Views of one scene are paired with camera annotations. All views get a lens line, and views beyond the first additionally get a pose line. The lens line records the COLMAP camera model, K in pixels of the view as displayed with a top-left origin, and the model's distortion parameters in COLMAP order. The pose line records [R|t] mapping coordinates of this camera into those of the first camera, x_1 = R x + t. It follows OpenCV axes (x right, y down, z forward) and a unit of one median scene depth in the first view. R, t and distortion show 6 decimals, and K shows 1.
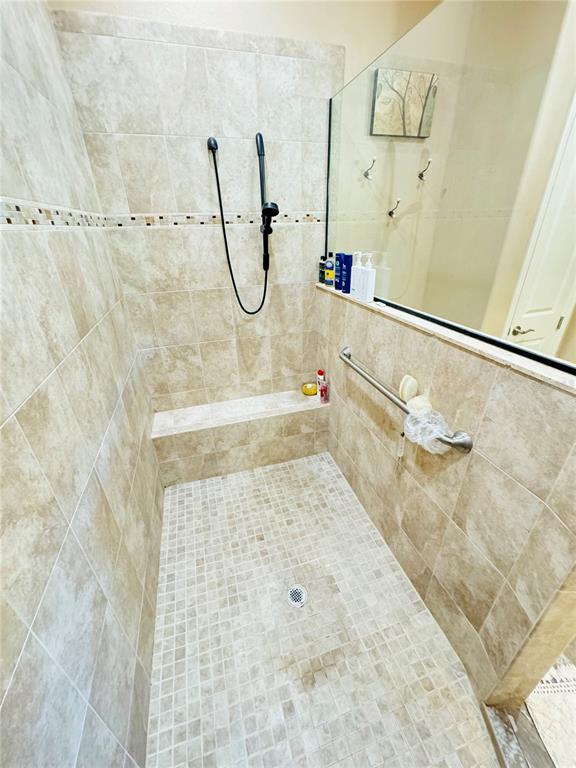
lens RADIAL K [[306.5, 0, 287.8], [0, 306.5, 383.4], [0, 0, 1]] dist [-0.002638, 0.000287]
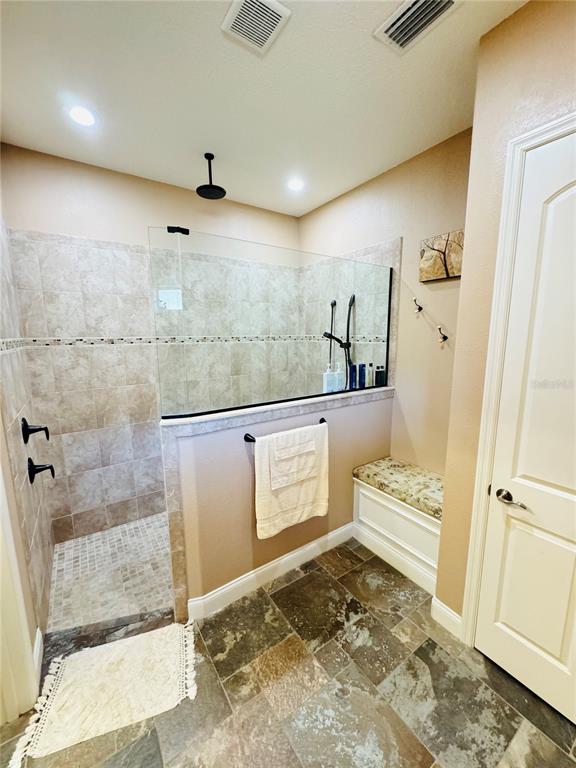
lens RADIAL K [[306.5, 0, 287.8], [0, 306.5, 383.4], [0, 0, 1]] dist [-0.002638, 0.000287]
pose [[0.309104, 0.174672, -0.934850, 1.439862], [-0.433815, 0.900659, 0.024845, -0.245882], [0.846321, 0.397873, 0.354173, 0.273321]]
